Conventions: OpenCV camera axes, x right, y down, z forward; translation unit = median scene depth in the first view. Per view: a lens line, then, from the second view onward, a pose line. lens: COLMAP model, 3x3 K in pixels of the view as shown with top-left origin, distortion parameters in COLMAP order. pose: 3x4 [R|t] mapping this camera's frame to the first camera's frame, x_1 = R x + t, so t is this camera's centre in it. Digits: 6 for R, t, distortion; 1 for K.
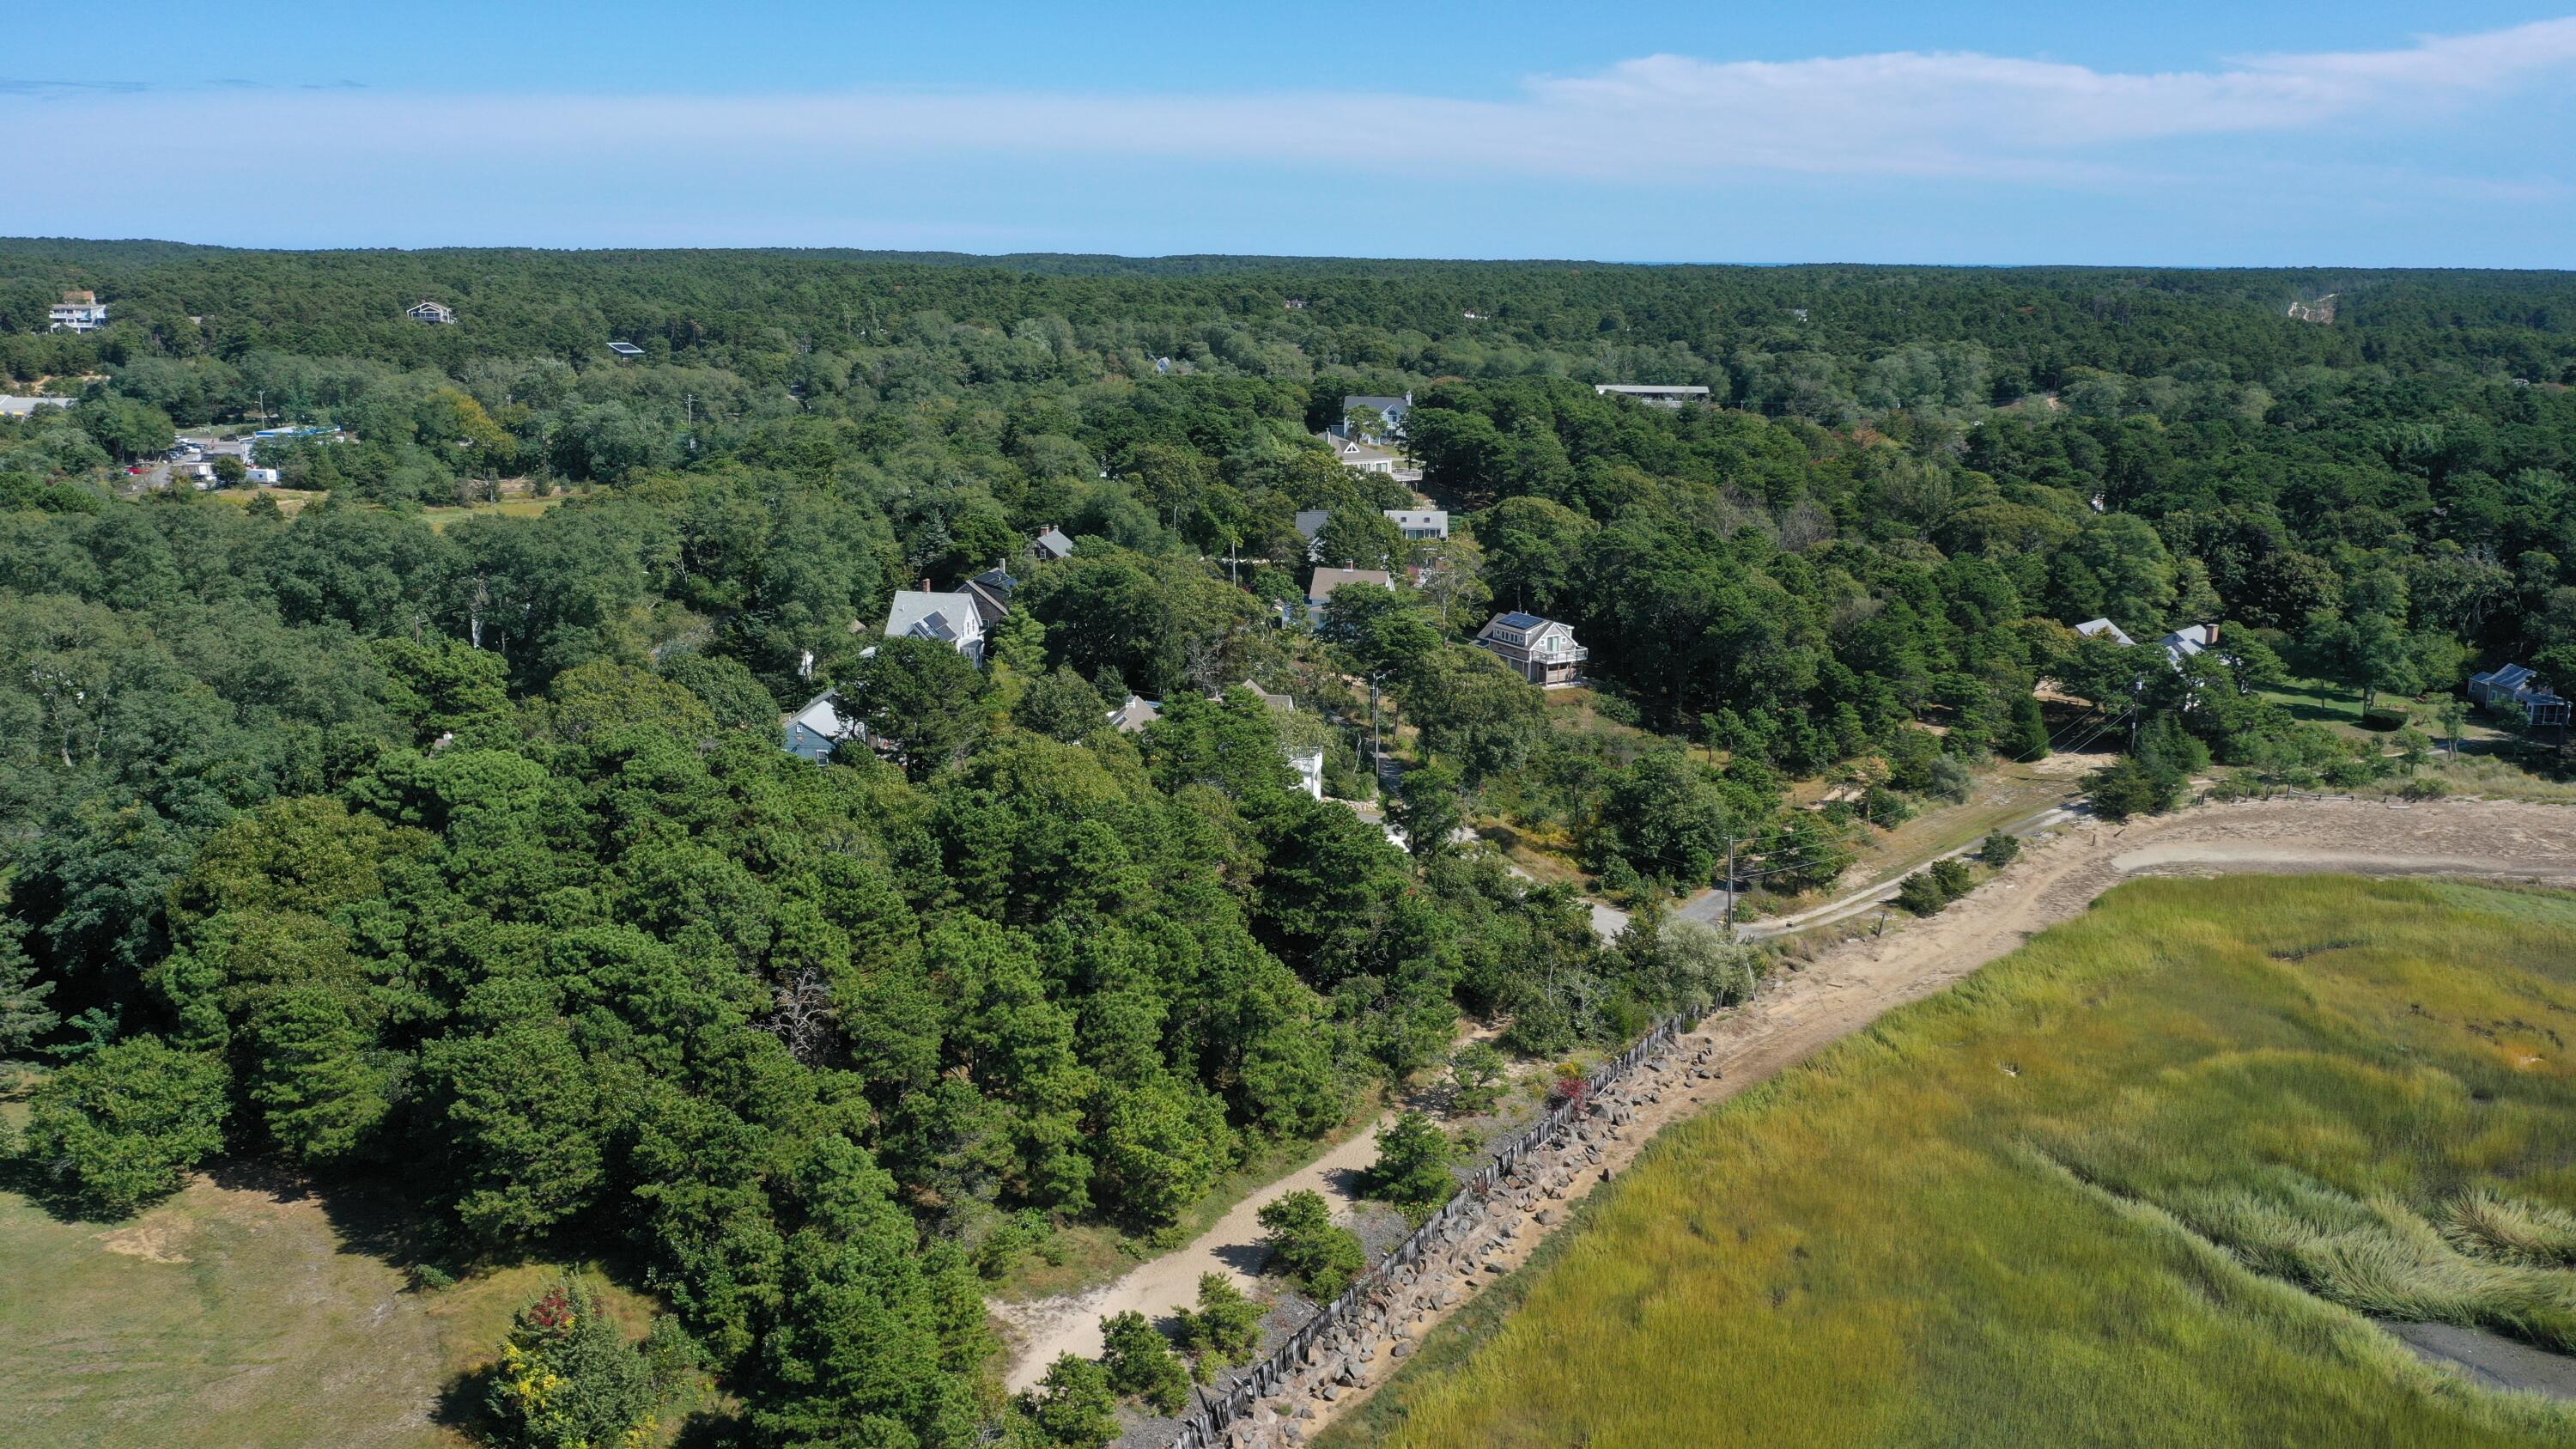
lens RADIAL K [[2031.8, 0, 1279.7], [0, 2031.8, 729.8], [0, 0, 1]] dist [-0.000345, 0.006031]
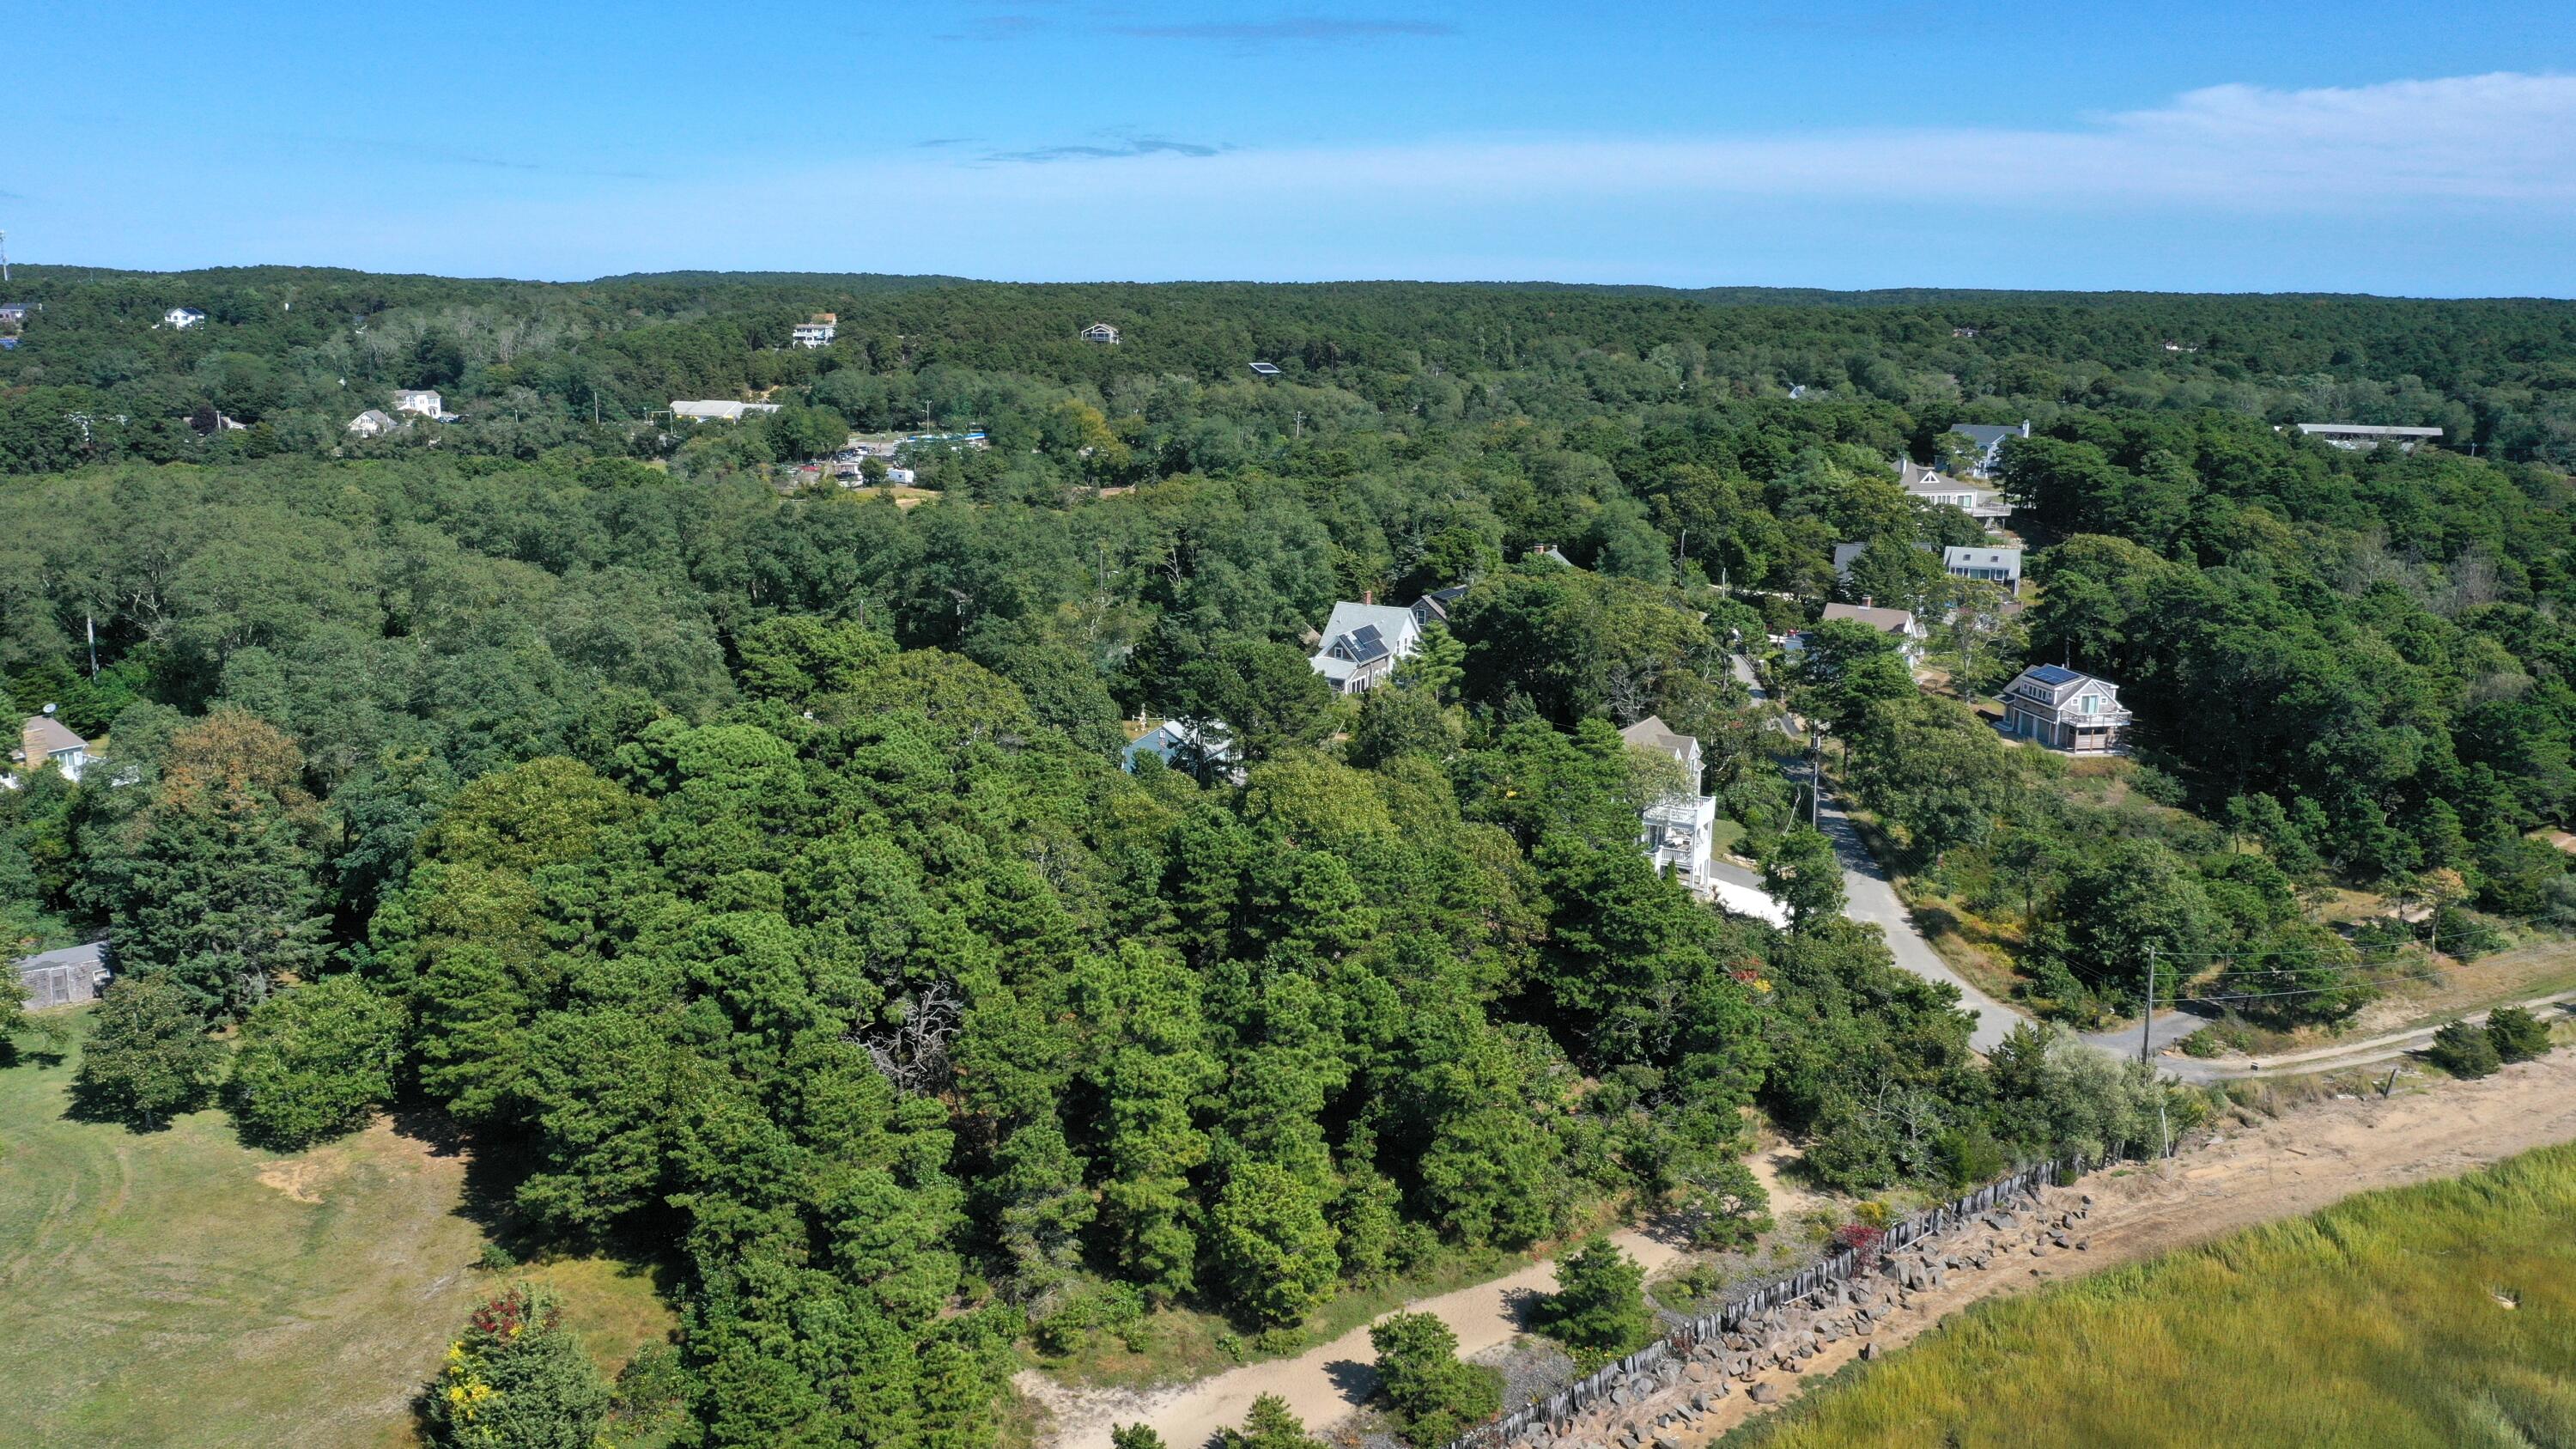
lens RADIAL K [[2031.8, 0, 1279.7], [0, 2031.8, 729.8], [0, 0, 1]] dist [-0.000345, 0.006031]
pose [[0.942661, 0.070931, -0.326126, 0.164076], [-0.076413, 0.997068, -0.004011, -0.003635], [0.324885, 0.028701, 0.945318, 0.141910]]
